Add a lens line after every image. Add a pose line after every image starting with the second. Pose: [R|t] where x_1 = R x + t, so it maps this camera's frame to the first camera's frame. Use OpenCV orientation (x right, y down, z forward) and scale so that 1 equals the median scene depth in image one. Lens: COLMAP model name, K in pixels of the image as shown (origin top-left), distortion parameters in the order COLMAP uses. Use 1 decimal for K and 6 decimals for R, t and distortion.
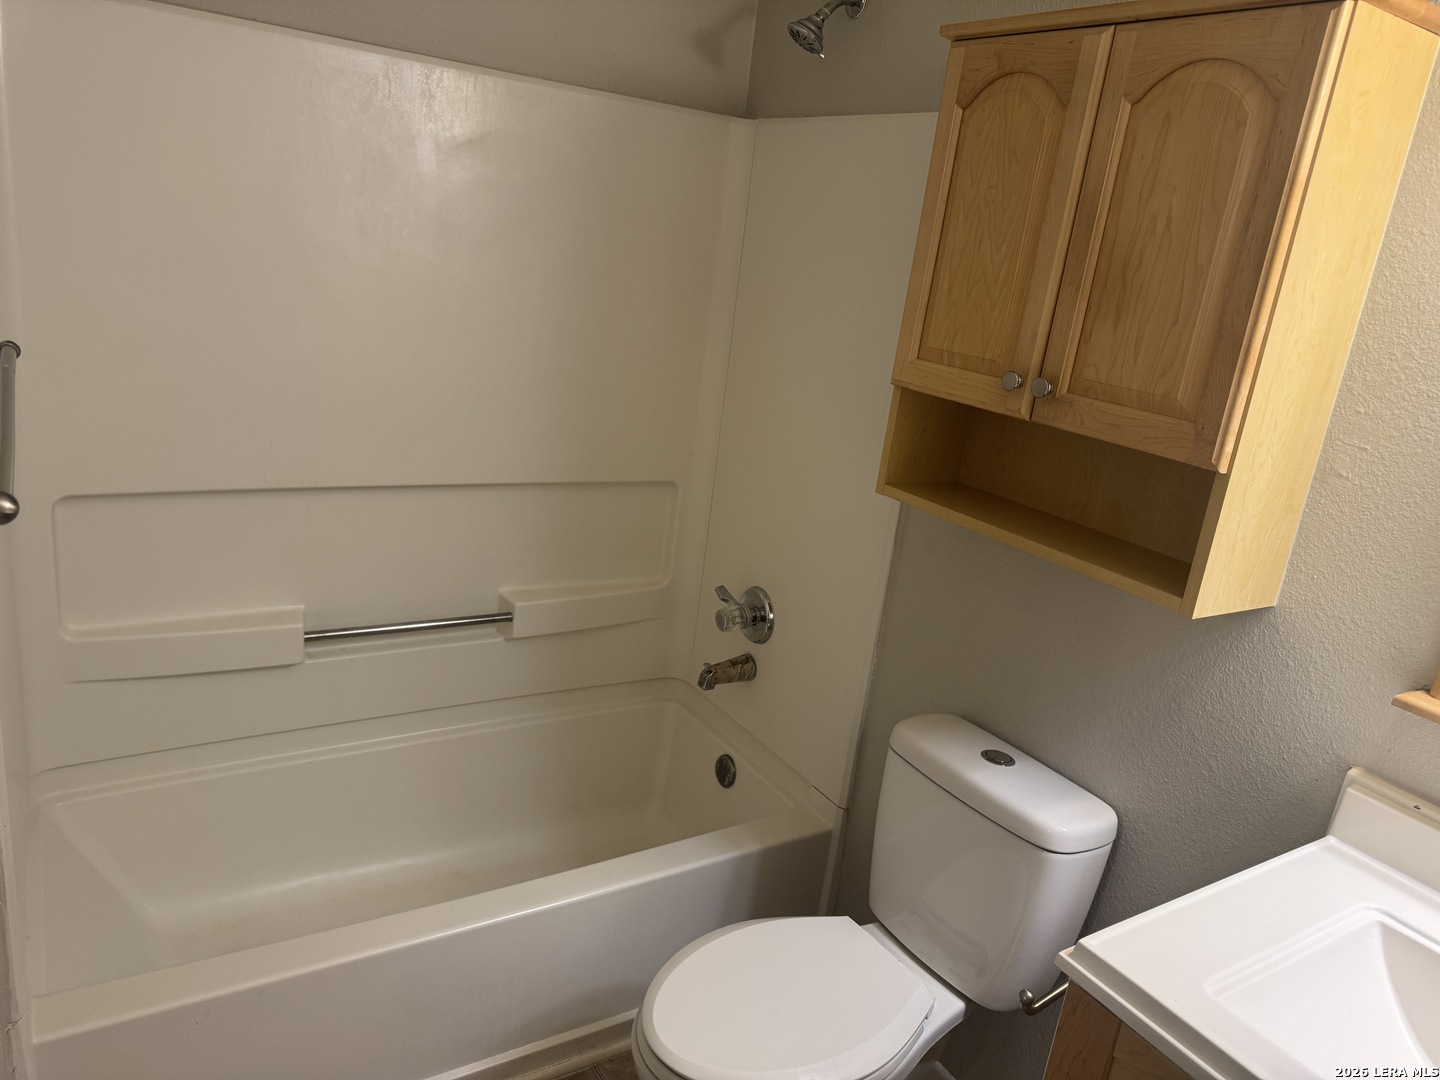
lens RADIAL K [[1018.1, 0, 720.6], [0, 1018.1, 539.5], [0, 0, 1]] dist [0.061600, -0.066336]
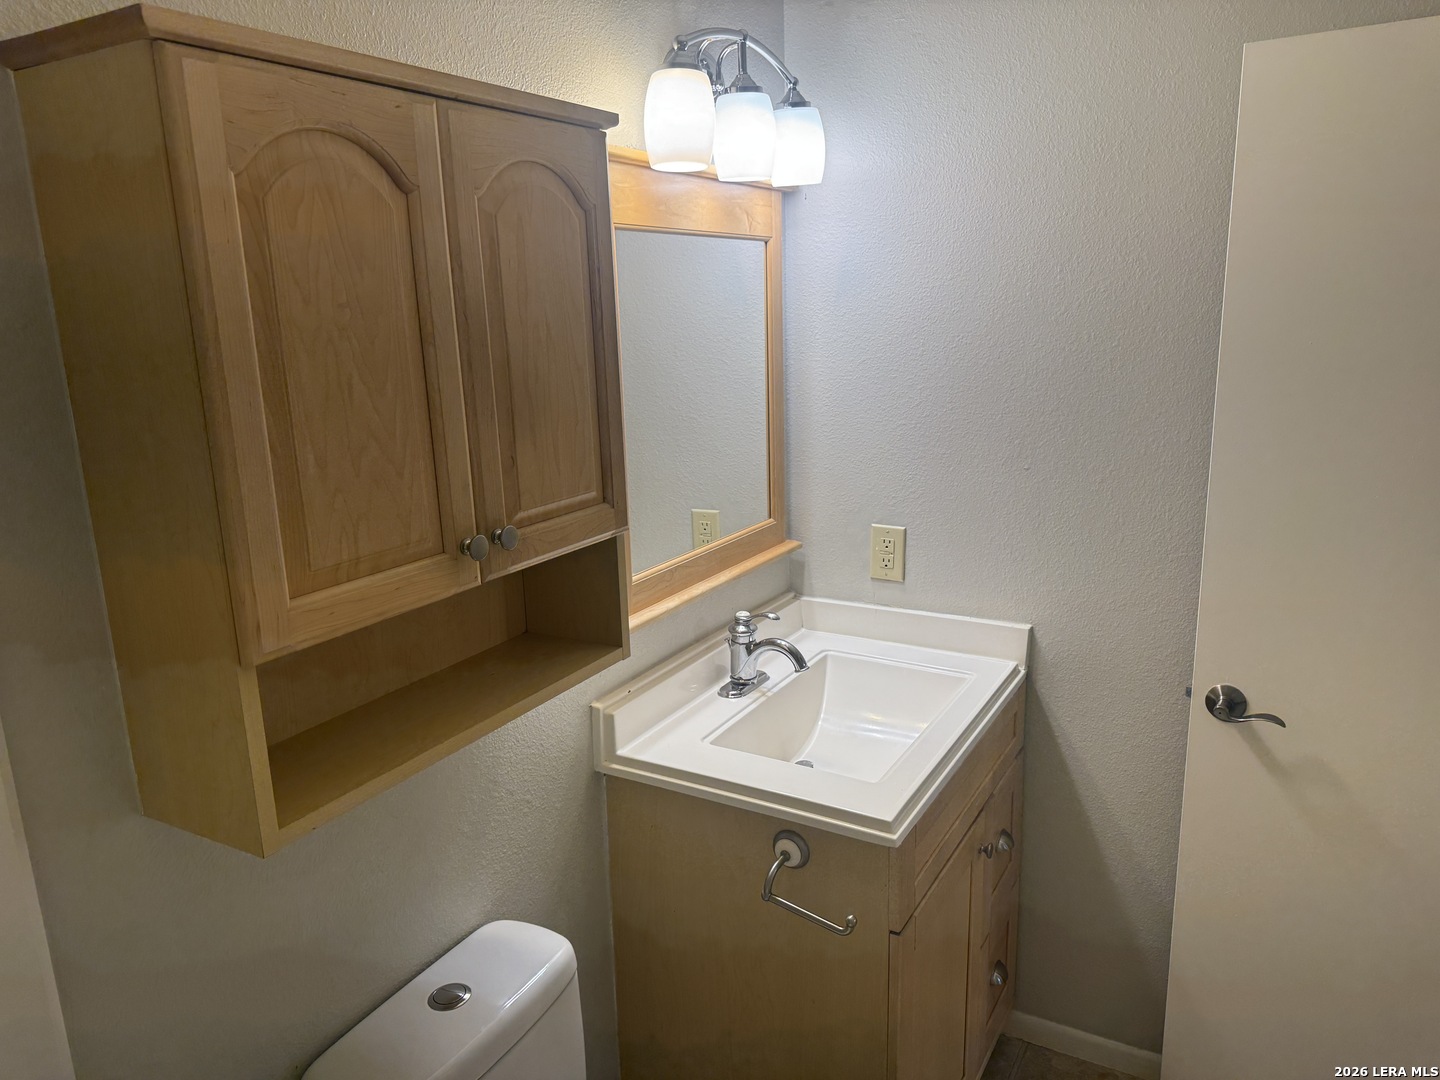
lens RADIAL K [[1018.1, 0, 718.7], [0, 1018.1, 539.4], [0, 0, 1]] dist [0.061600, -0.066336]
pose [[-0.441929, -0.316037, 0.839535, -0.422005], [0.231407, 0.864045, 0.447075, -0.445560], [-0.866689, 0.391850, -0.308714, 1.041655]]
